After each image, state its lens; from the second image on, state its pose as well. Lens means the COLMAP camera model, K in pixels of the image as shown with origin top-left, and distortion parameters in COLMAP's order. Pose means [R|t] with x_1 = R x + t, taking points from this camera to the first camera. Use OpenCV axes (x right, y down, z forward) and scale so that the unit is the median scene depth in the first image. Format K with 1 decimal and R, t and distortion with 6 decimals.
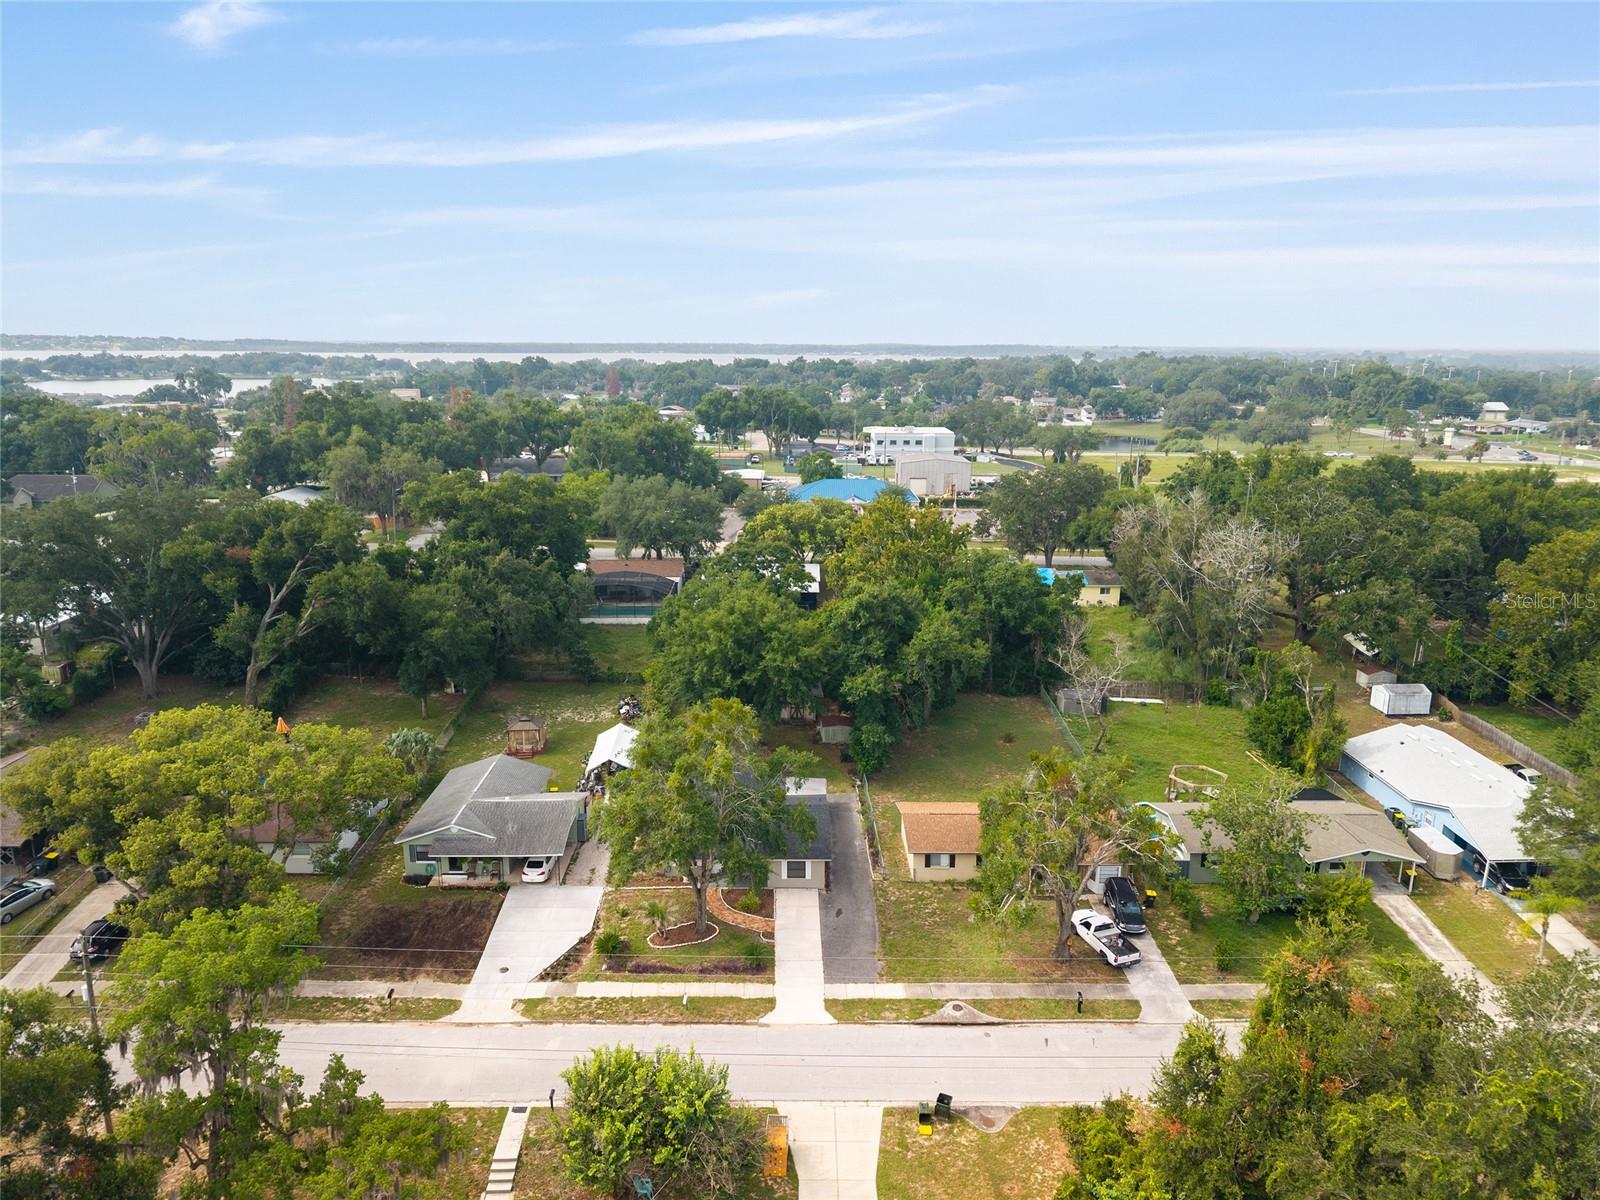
lens RADIAL K [[1071.2, 0, 798.9], [0, 1071.2, 595.3], [0, 0, 1]] dist [0.040985, -0.042158]
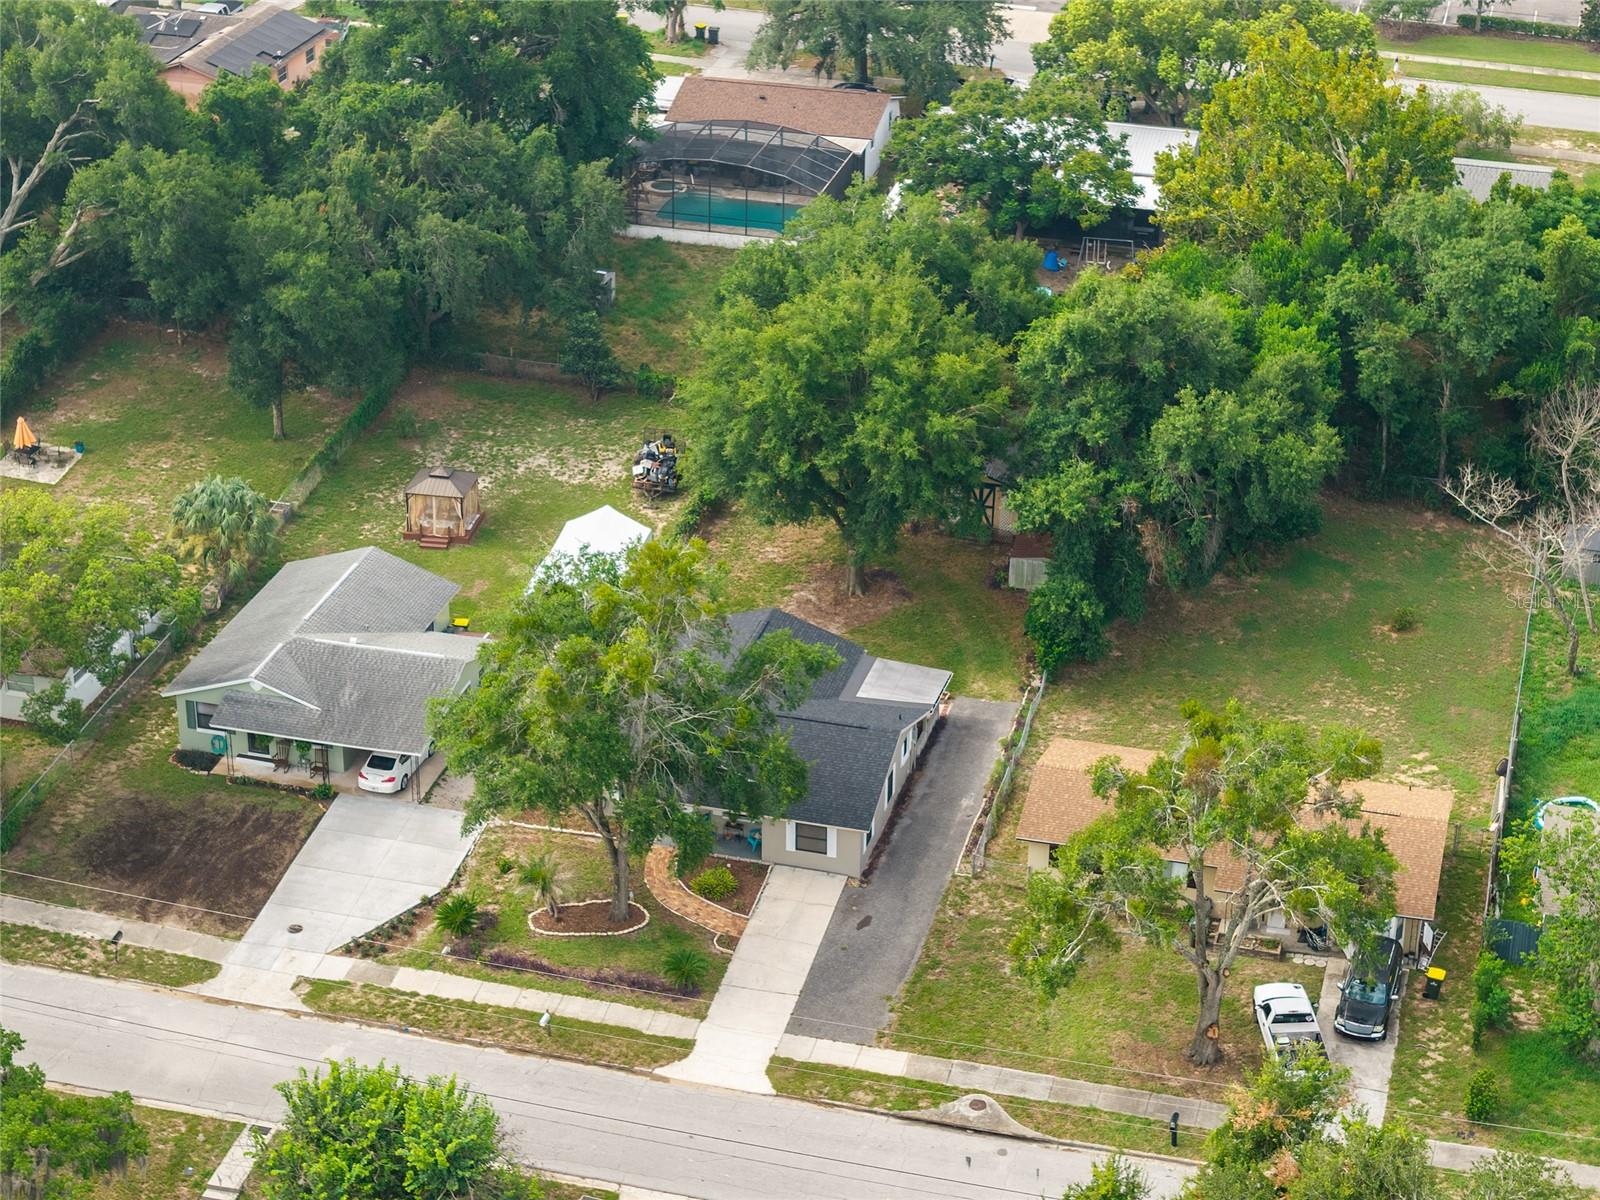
lens RADIAL K [[3189.6, 0, 796.1], [0, 3189.6, 593.0], [0, 0, 1]] dist [0.013434, 0.000000]
pose [[0.961439, 0.126219, -0.244345, 0.329890], [-0.069750, 0.971324, 0.227297, -0.213968], [0.266027, -0.201489, 0.942673, -0.473993]]
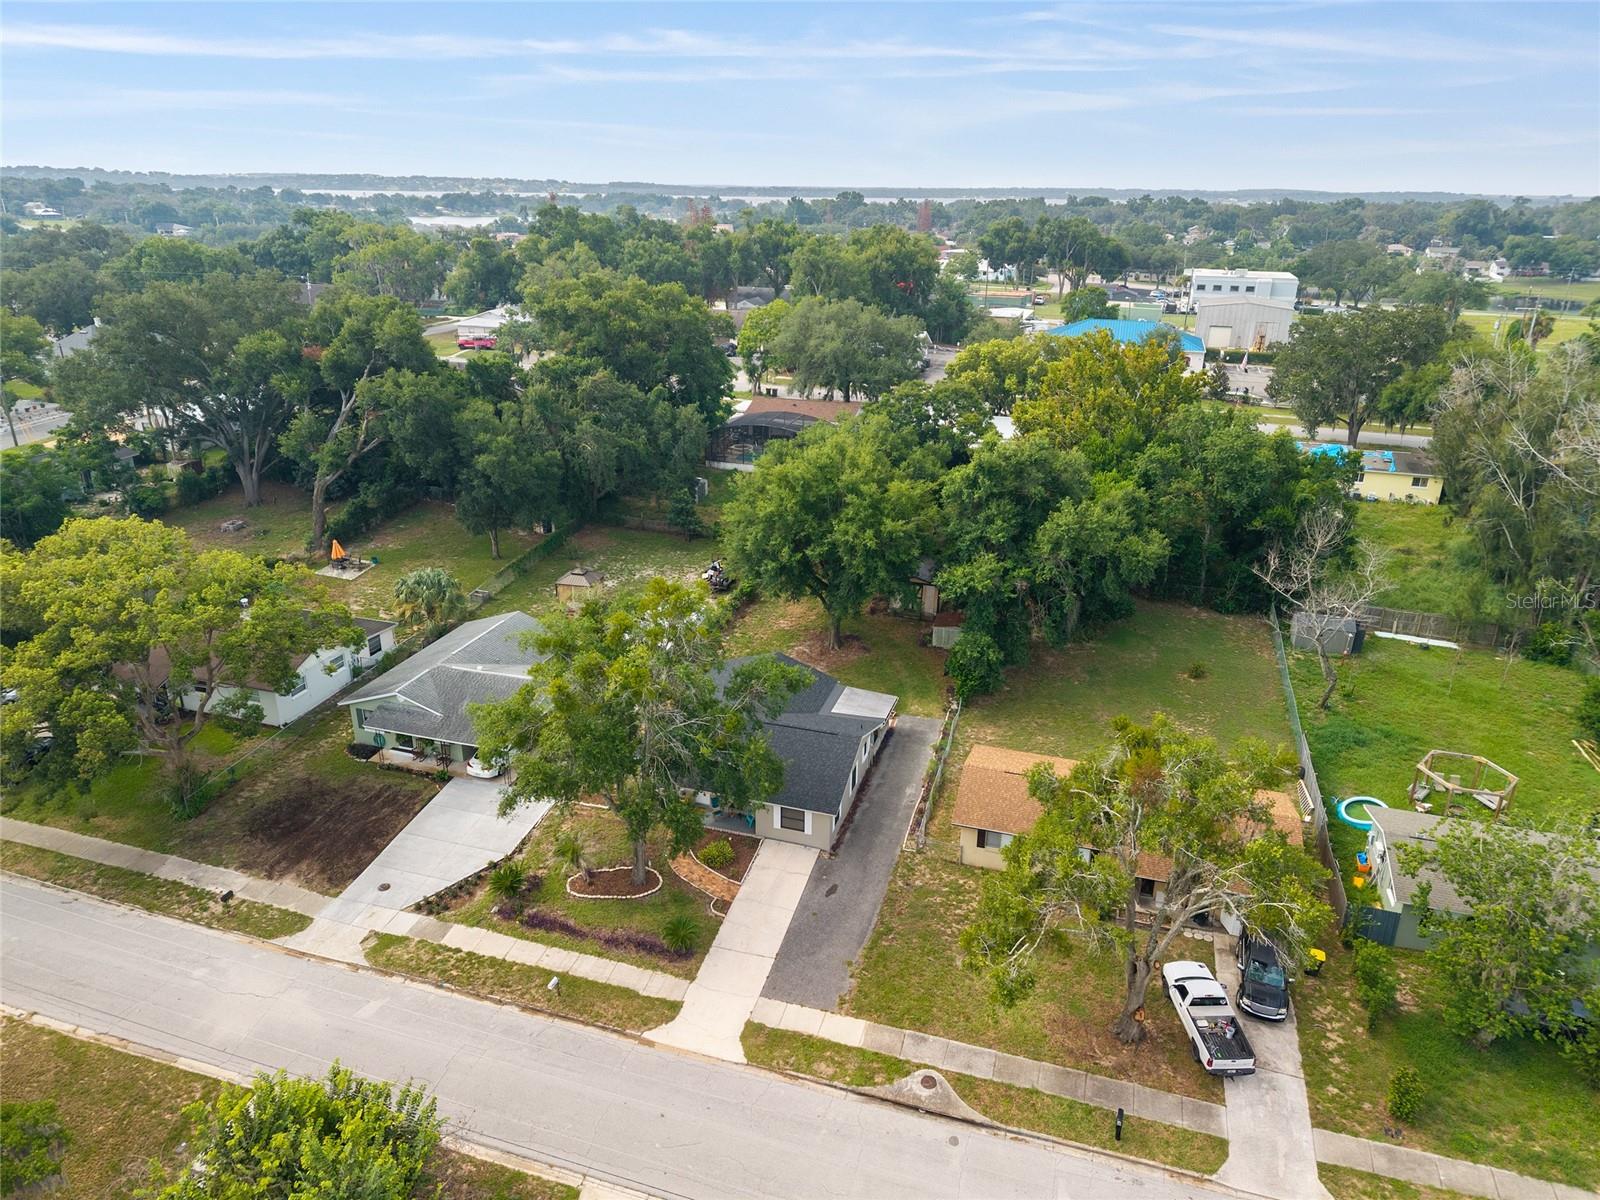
lens RADIAL K [[1071.2, 0, 796.1], [0, 1071.2, 594.4], [0, 0, 1]] dist [0.040985, -0.042158]
pose [[0.951204, 0.115174, -0.286263, 0.165368], [-0.077252, 0.987071, 0.140440, 0.001613], [0.298737, -0.111472, 0.947803, 0.282996]]
